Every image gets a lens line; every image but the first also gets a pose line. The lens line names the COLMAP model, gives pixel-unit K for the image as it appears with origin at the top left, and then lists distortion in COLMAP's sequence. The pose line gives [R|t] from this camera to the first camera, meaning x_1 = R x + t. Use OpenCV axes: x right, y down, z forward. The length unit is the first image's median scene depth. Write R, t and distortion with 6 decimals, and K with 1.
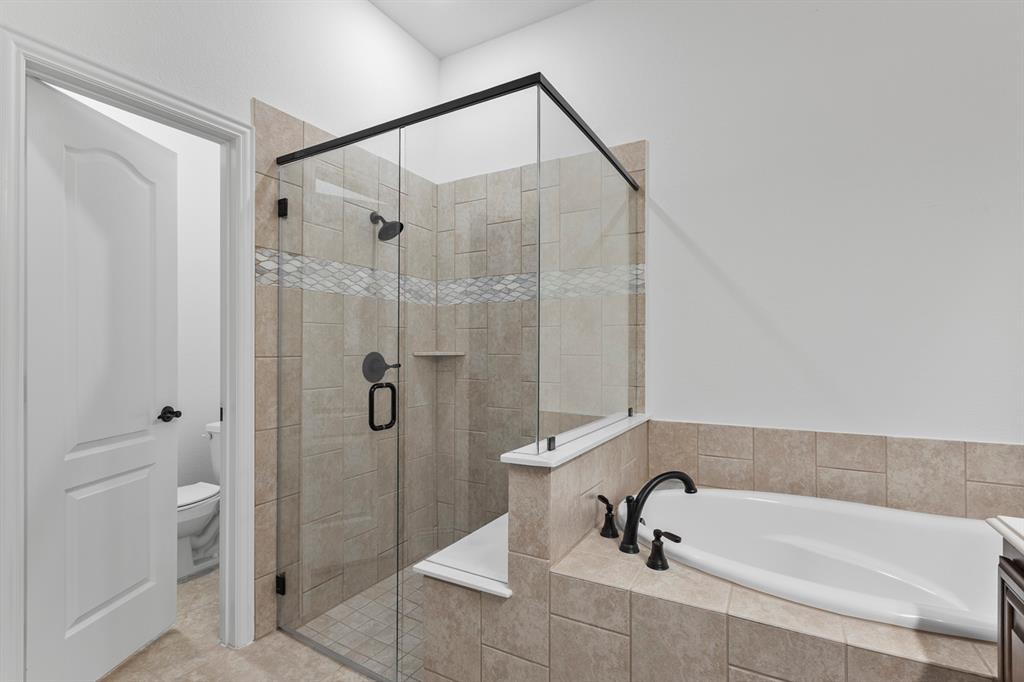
lens RADIAL K [[468.9, 0, 497.1], [0, 468.9, 341.7], [0, 0, 1]] dist [-0.001480, 0.000002]
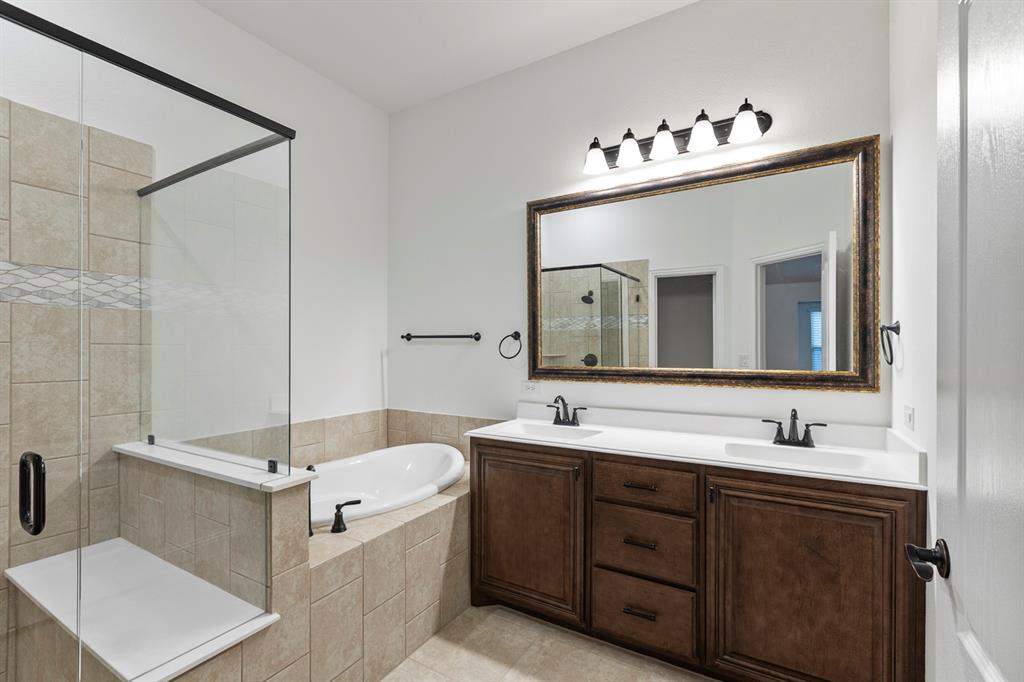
lens RADIAL K [[460.0, 0, 500.3], [0, 460.0, 338.2], [0, 0, 1]] dist [0.002044, -0.000035]
pose [[0.030155, 0.019452, 0.999356, -1.021053], [-0.014847, 0.999709, -0.019011, -0.072347], [-0.999435, -0.014264, 0.030435, 0.490049]]
